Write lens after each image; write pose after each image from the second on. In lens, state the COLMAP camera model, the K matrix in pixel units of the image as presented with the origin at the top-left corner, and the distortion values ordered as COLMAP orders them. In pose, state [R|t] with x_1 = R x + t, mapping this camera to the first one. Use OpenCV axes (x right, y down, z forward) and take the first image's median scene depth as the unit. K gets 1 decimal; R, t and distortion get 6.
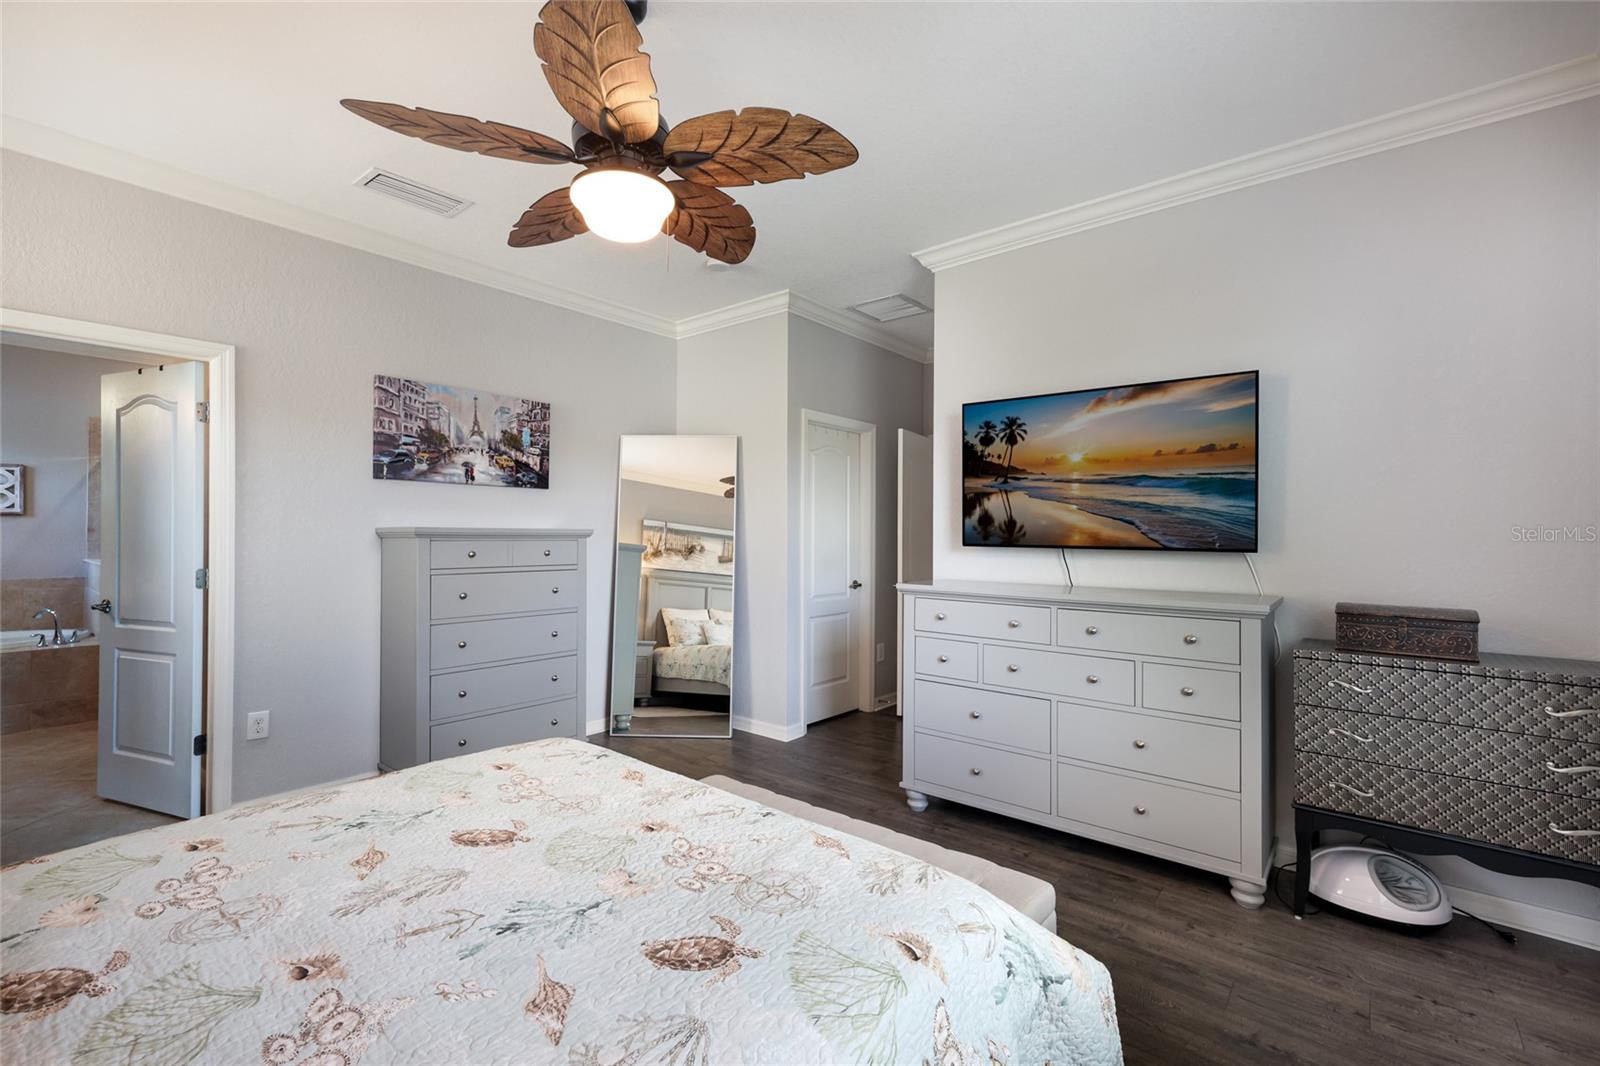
lens RADIAL K [[706.3, 0, 799.7], [0, 706.3, 529.5], [0, 0, 1]] dist [0.007127, -0.000328]
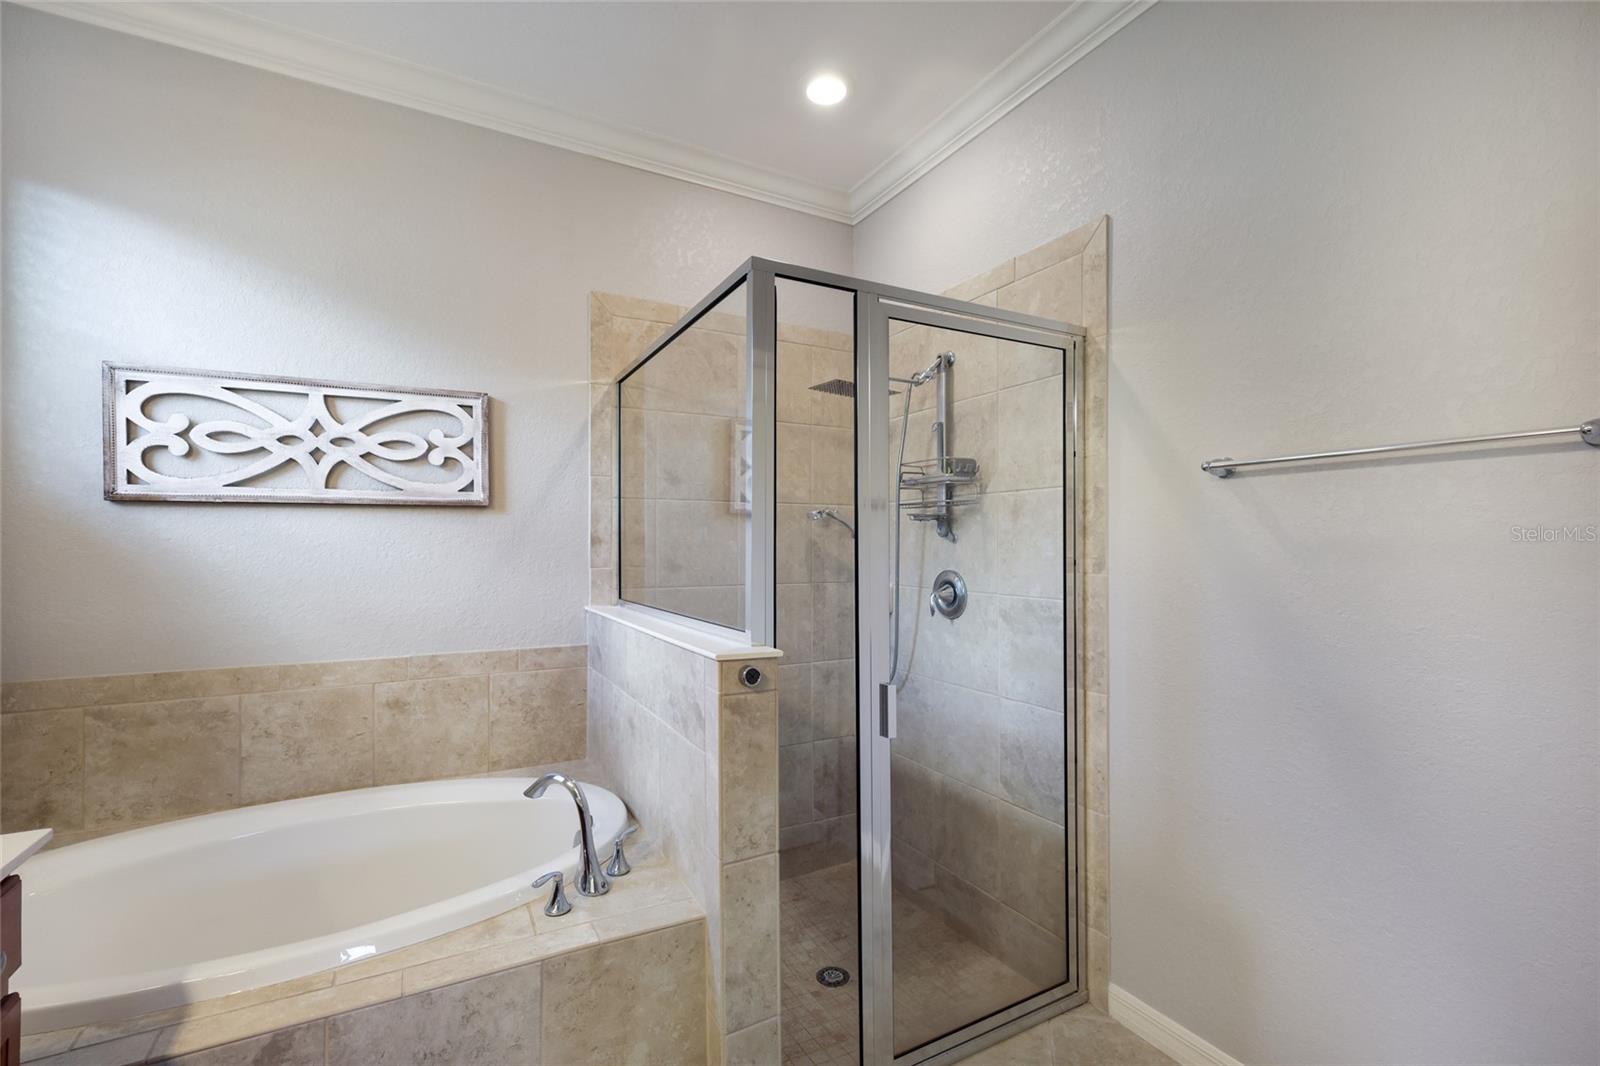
lens RADIAL K [[706.3, 0, 793.3], [0, 706.3, 543.2], [0, 0, 1]] dist [0.007127, -0.000328]
pose [[0.931753, -0.002146, -0.363085, -0.757594], [0.004471, 0.999975, 0.005564, 0.000312], [0.363064, -0.006807, 0.931739, 0.662157]]
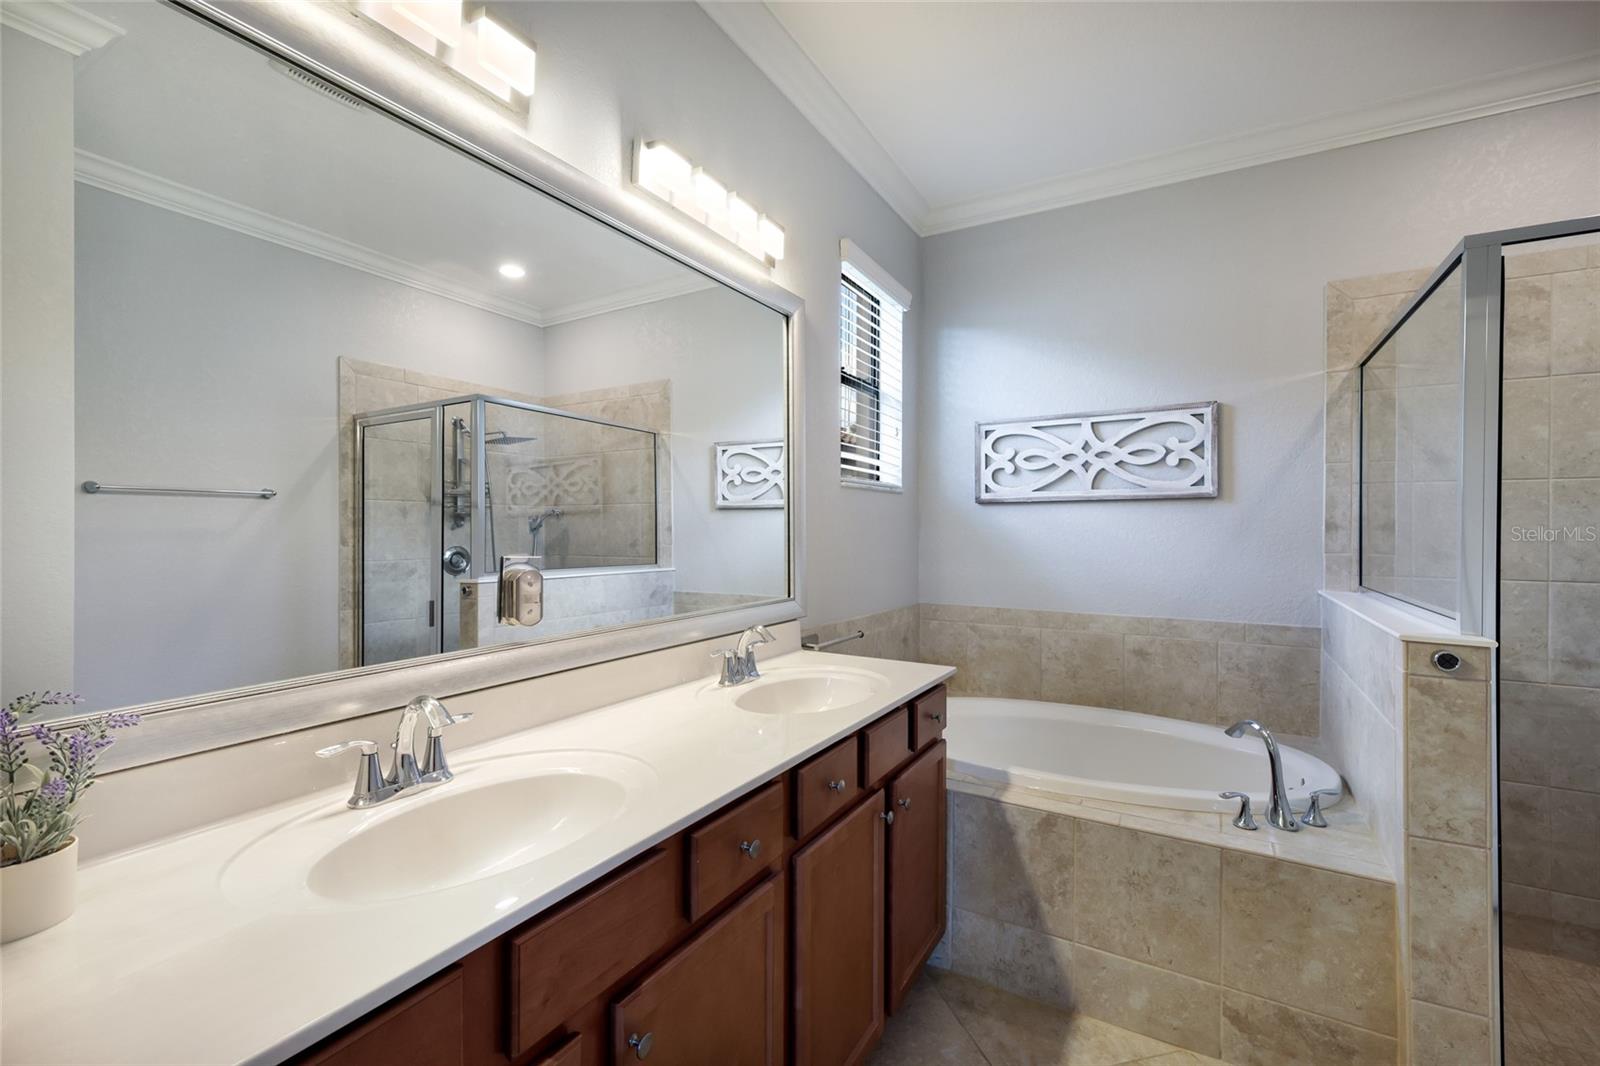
lens RADIAL K [[706.3, 0, 795.3], [0, 706.3, 530.0], [0, 0, 1]] dist [0.007127, -0.000328]
pose [[0.179214, 0.002053, -0.983808, -0.642305], [0.004503, 0.999986, 0.002907, -0.000149], [0.983800, -0.004952, 0.179202, 0.609185]]
